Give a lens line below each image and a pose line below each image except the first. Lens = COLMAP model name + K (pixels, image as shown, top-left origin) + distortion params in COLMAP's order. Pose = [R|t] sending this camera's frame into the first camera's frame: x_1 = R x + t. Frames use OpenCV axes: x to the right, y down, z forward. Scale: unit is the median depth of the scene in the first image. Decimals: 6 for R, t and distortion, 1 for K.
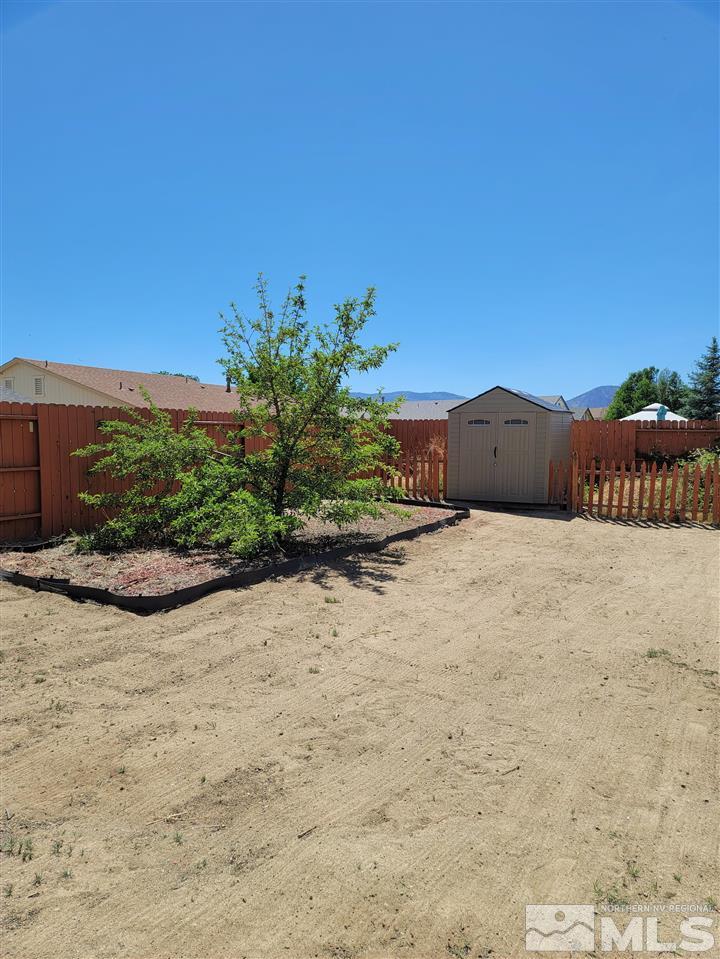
lens RADIAL K [[702.8, 0, 360.3], [0, 702.8, 480.0], [0, 0, 1]] dist [0.074485, -0.054748]
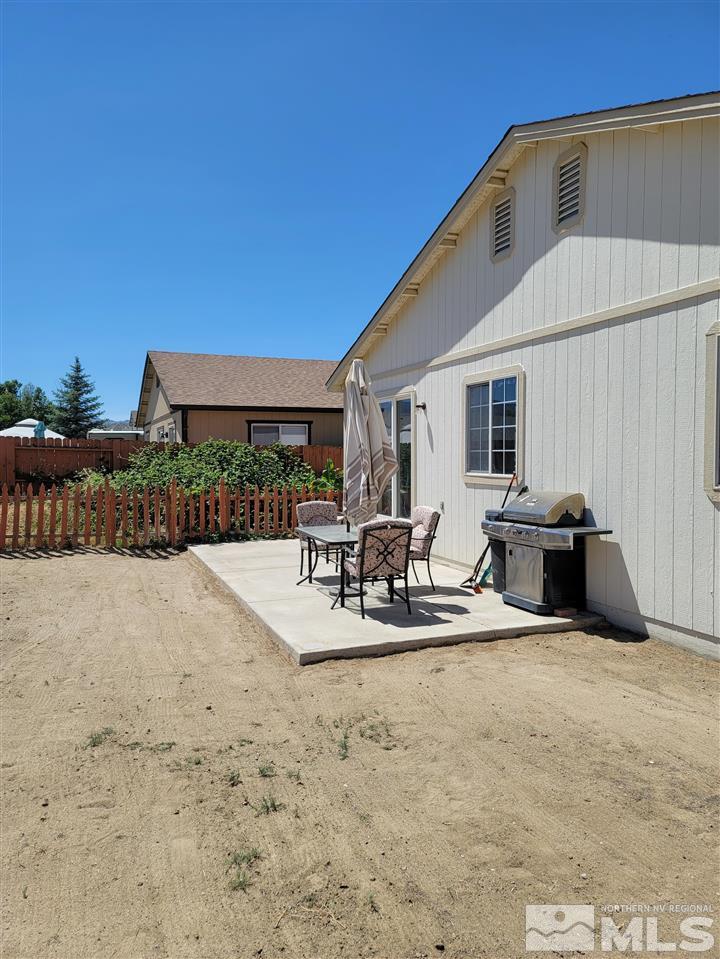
lens RADIAL K [[702.8, 0, 361.2], [0, 702.8, 476.9], [0, 0, 1]] dist [0.074485, -0.054748]
pose [[0.664288, -0.015286, 0.747321, 0.009686], [0.035965, 0.999287, -0.011529, -0.009338], [-0.746611, 0.034536, 0.664364, 0.101763]]
